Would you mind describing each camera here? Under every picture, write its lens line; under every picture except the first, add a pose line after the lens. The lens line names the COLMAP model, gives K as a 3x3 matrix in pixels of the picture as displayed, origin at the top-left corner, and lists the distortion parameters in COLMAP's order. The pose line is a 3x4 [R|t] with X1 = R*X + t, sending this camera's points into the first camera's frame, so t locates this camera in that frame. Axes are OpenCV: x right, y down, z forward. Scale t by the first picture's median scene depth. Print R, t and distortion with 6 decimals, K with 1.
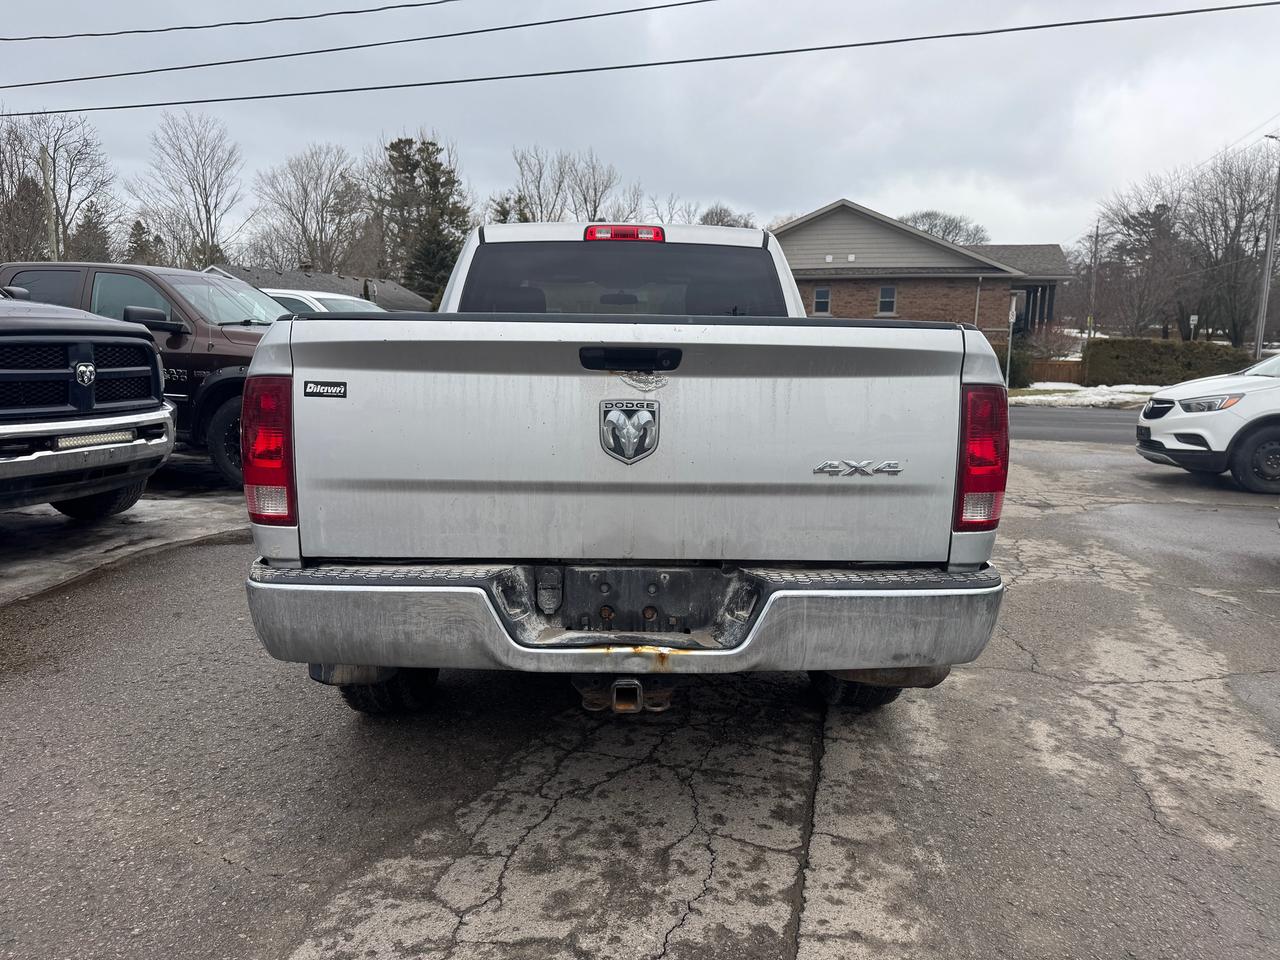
lens RADIAL K [[890.8, 0, 640.0], [0, 890.8, 480.0], [0, 0, 1]] dist [0.028594, -0.029610]
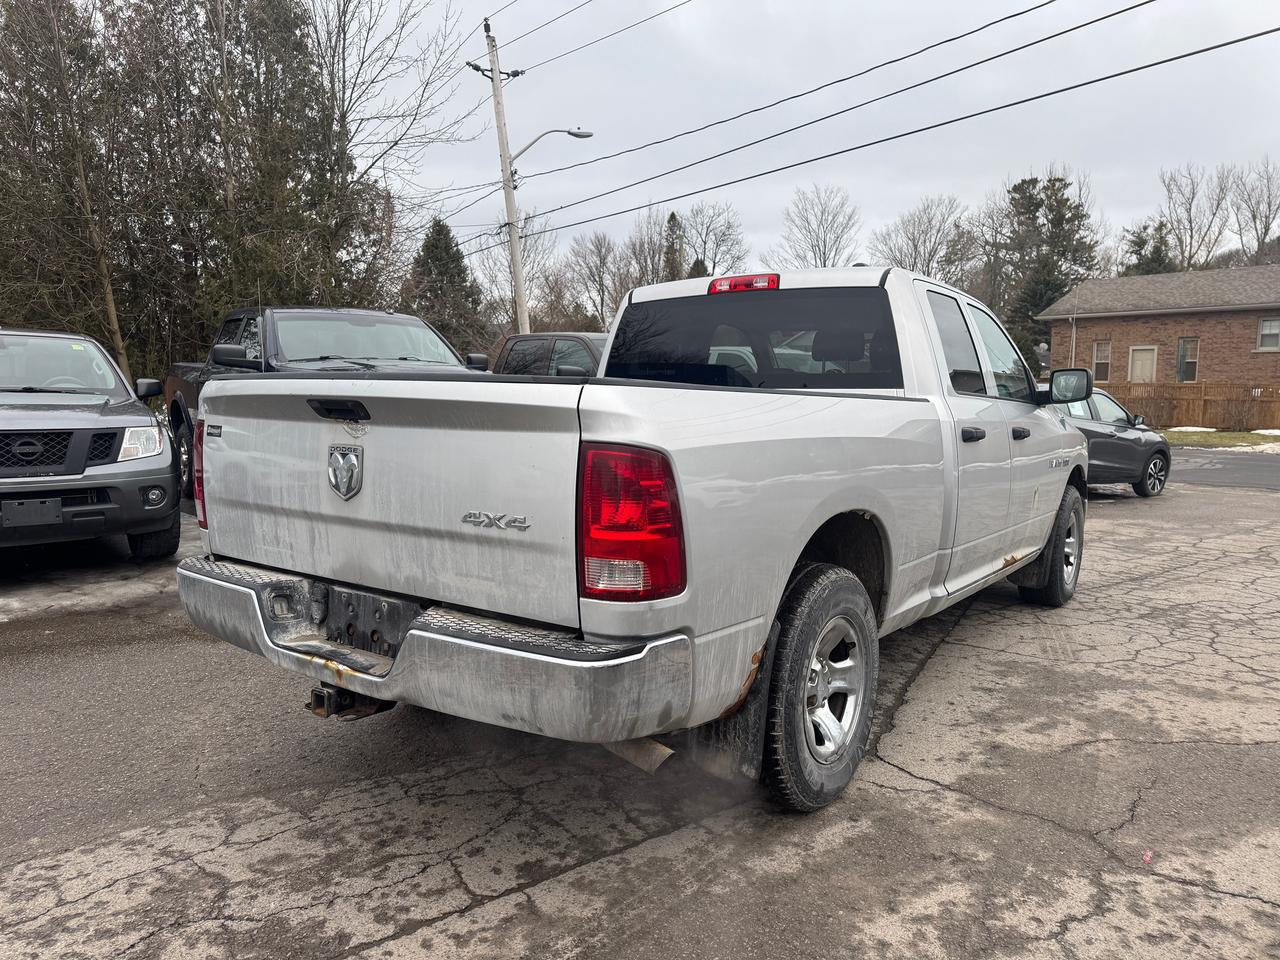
lens RADIAL K [[897.4, 0, 640.0], [0, 897.4, 480.0], [0, 0, 1]] dist [0.006820, -0.006237]
pose [[0.792829, 0.051198, -0.607290, 0.642272], [-0.082918, 0.996261, -0.024261, -0.031395], [0.603777, 0.069591, 0.794110, 0.192984]]
